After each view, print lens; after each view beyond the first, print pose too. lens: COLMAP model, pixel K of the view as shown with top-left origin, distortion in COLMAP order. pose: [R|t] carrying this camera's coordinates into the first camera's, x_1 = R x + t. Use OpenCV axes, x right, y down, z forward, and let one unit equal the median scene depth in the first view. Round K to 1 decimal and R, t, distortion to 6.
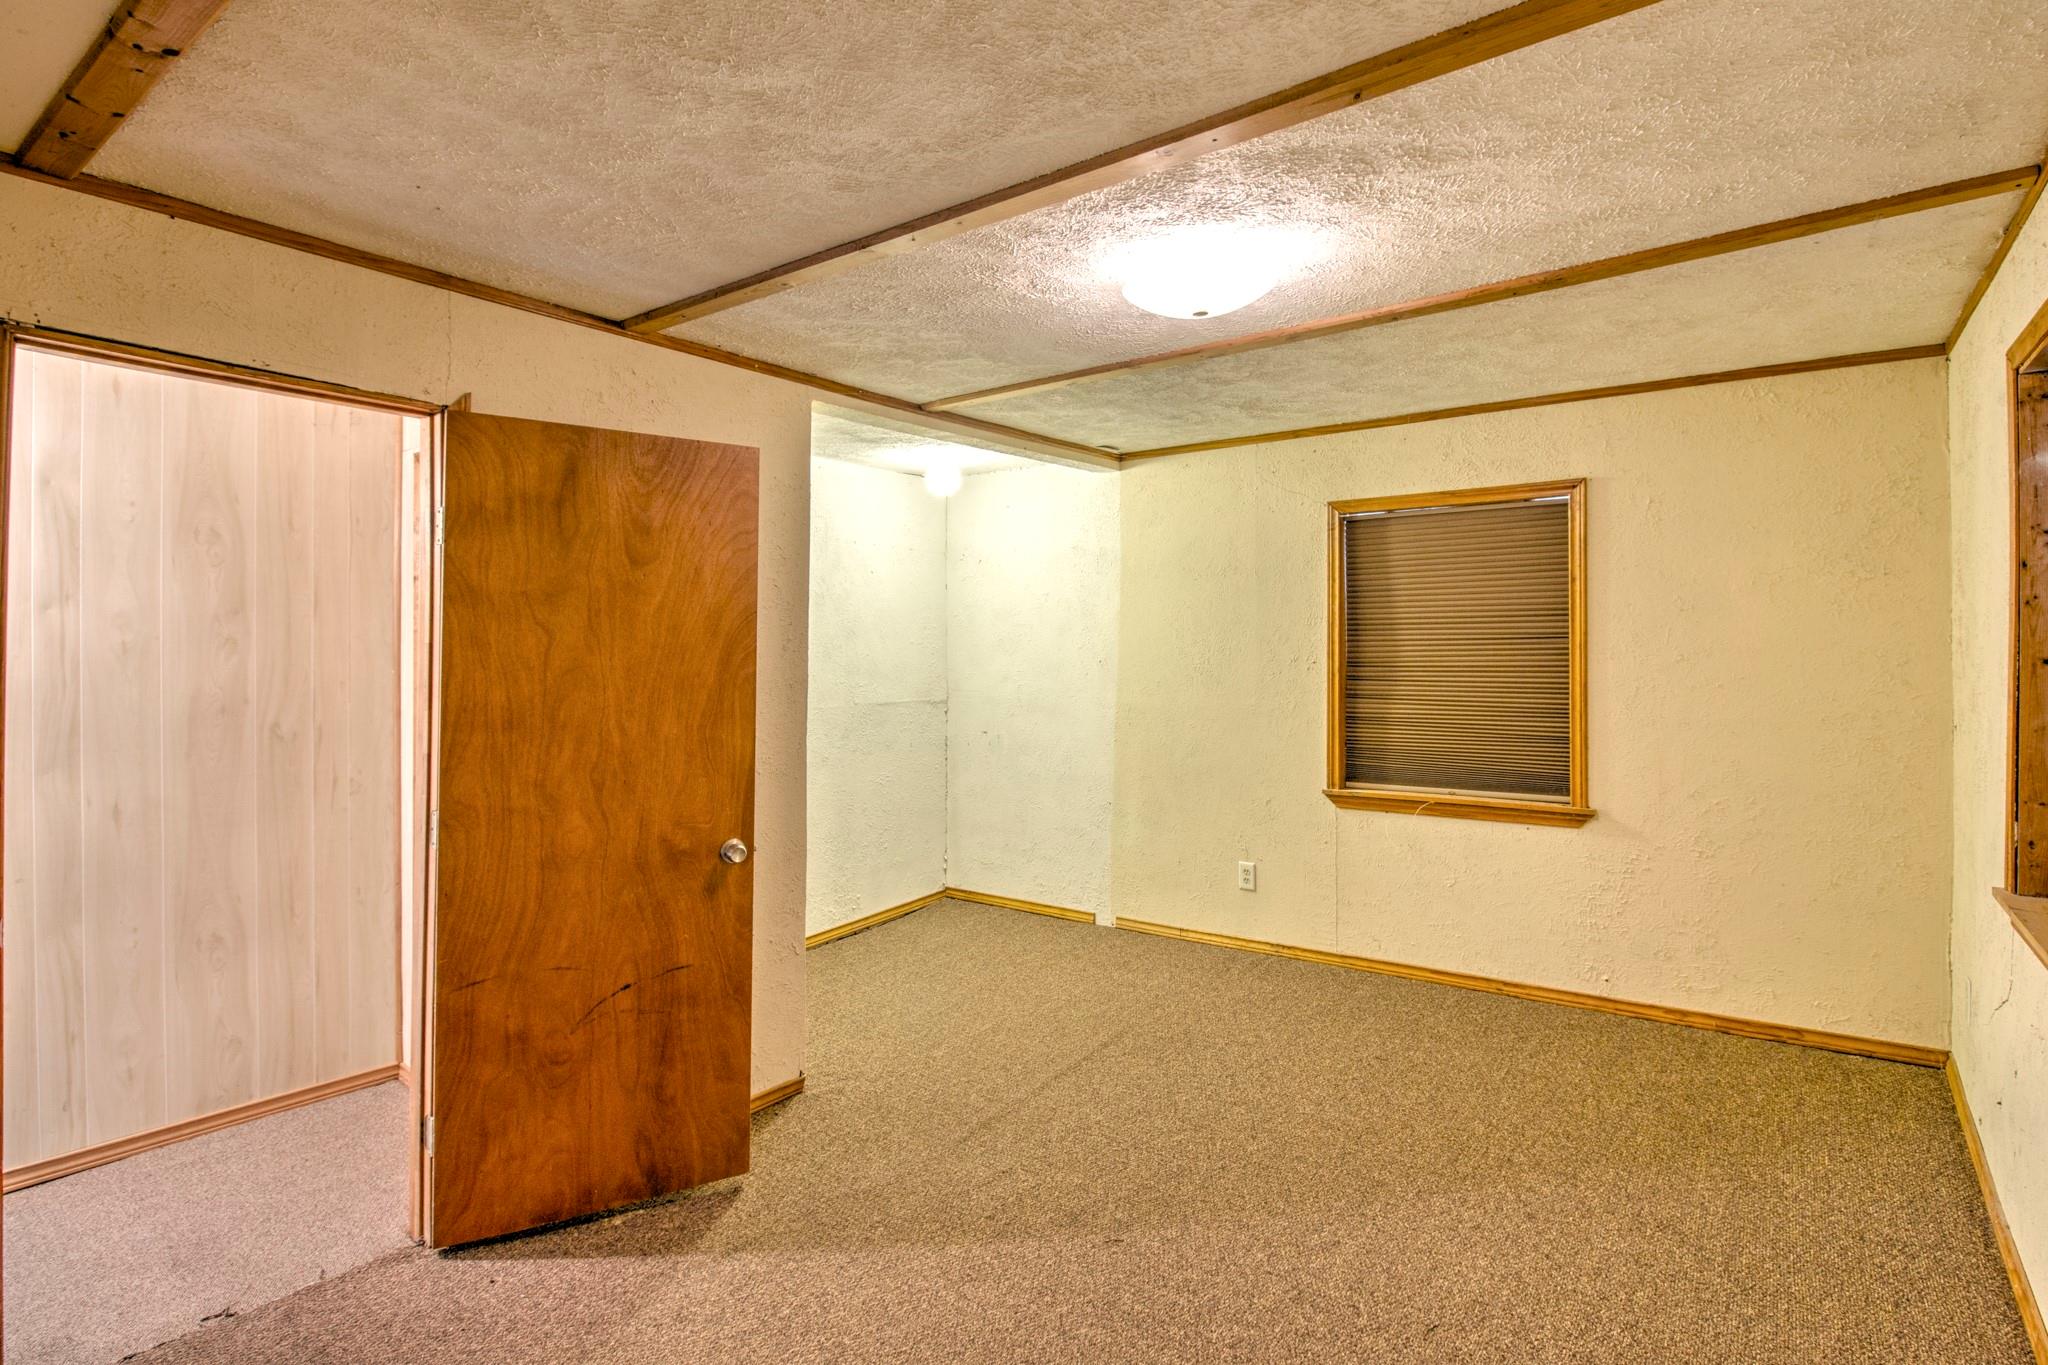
lens RADIAL K [[965.3, 0, 1015.9], [0, 965.3, 670.3], [0, 0, 1]] dist [-0.003695, -0.008618]
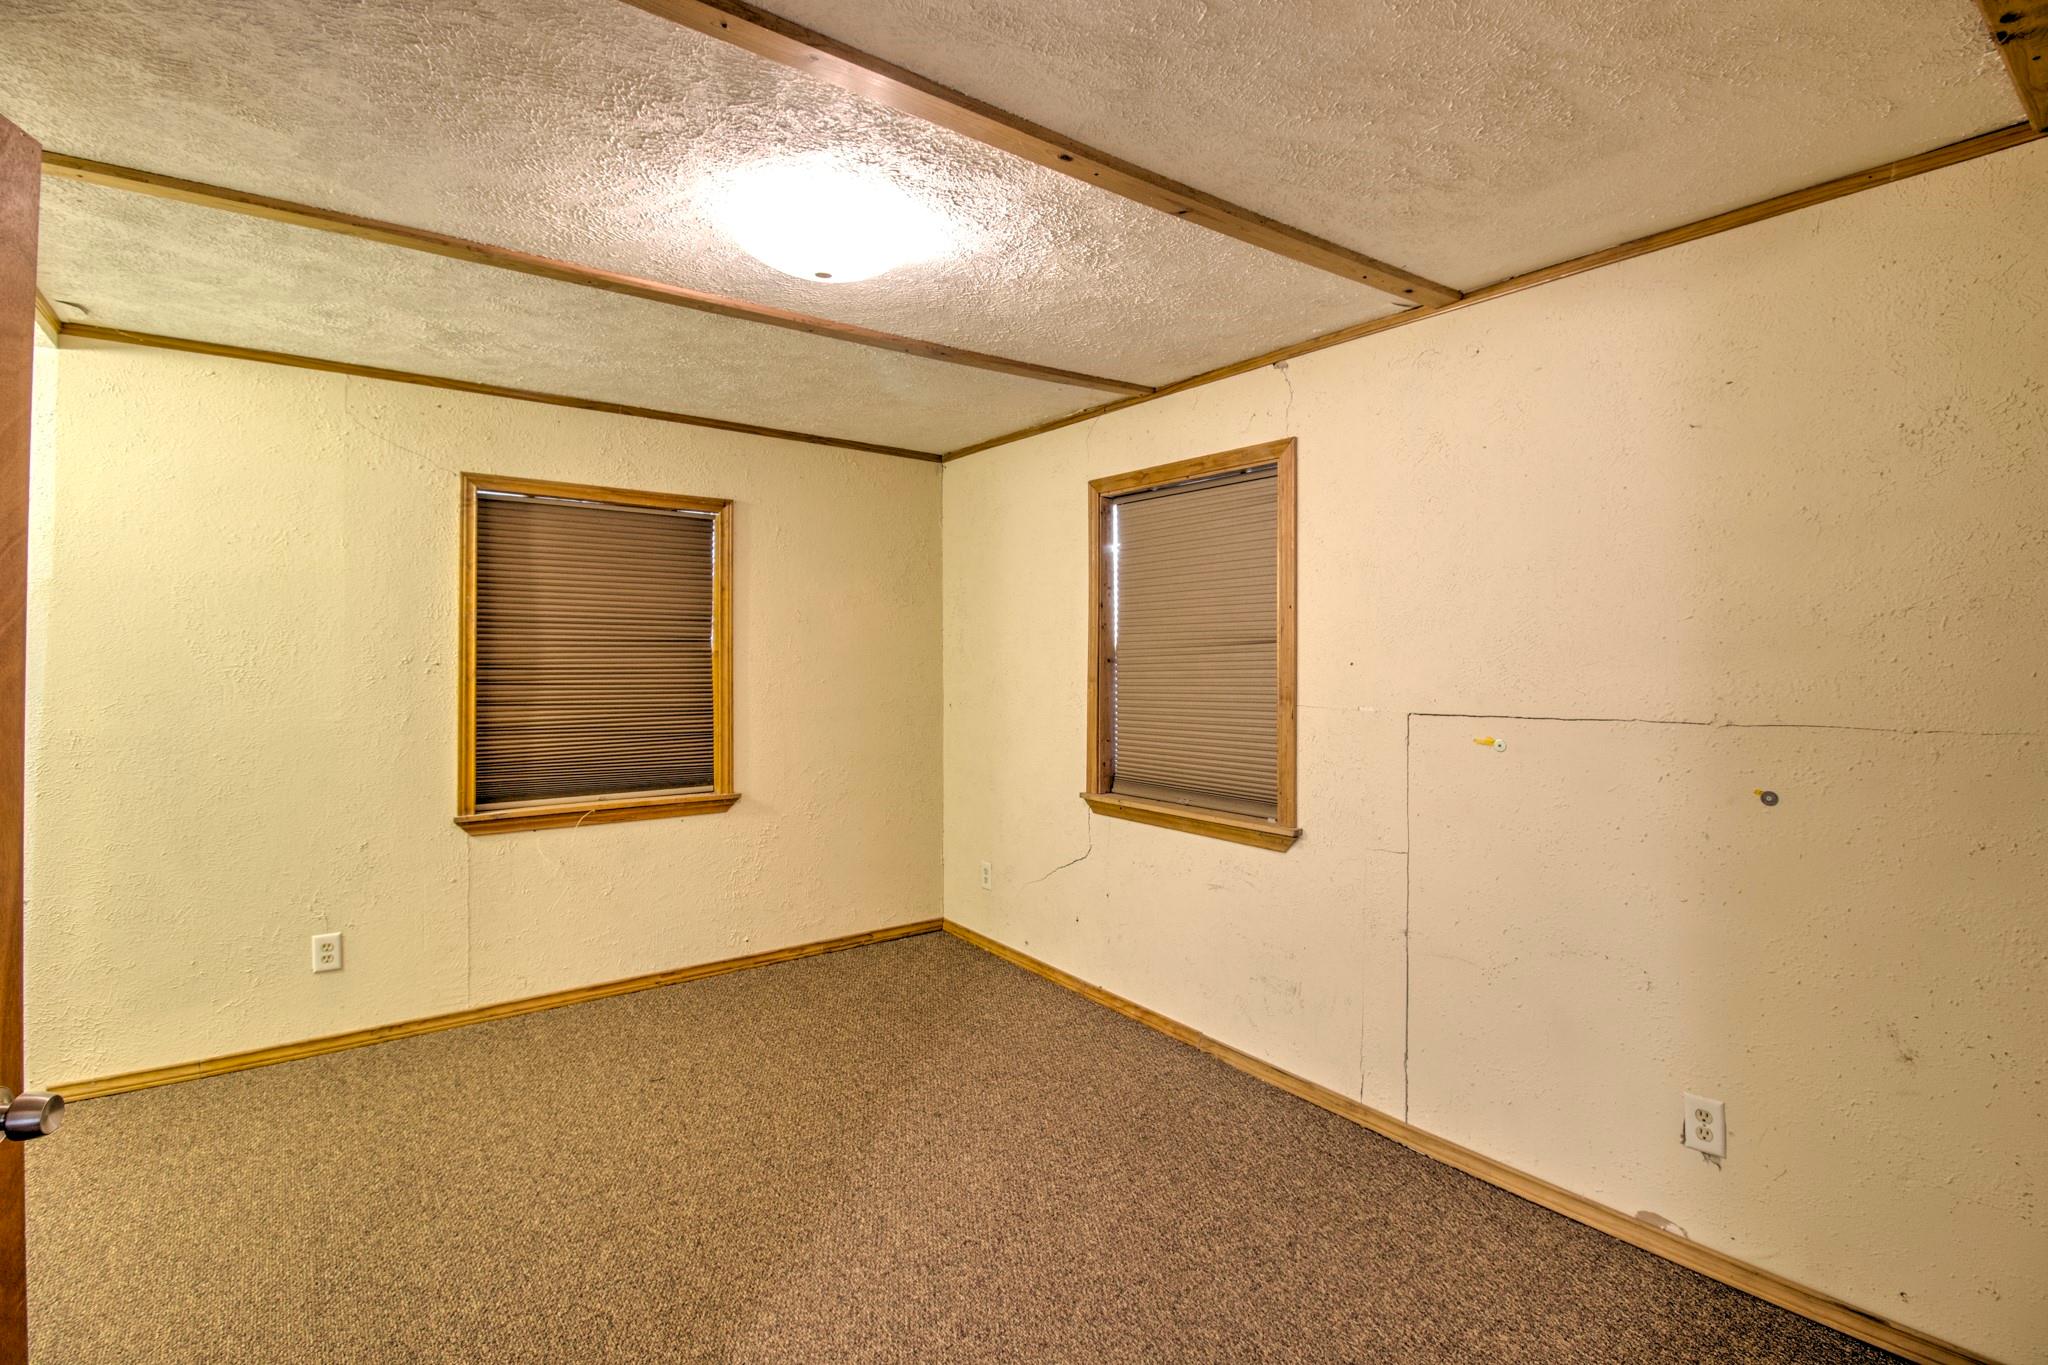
lens RADIAL K [[965.3, 0, 1021.8], [0, 965.3, 672.5], [0, 0, 1]] dist [-0.003695, -0.008618]
pose [[0.300982, -0.005529, 0.953614, -0.355389], [0.012654, 0.999918, 0.001803, 0.004129], [-0.953546, 0.011524, 0.301027, 0.313519]]
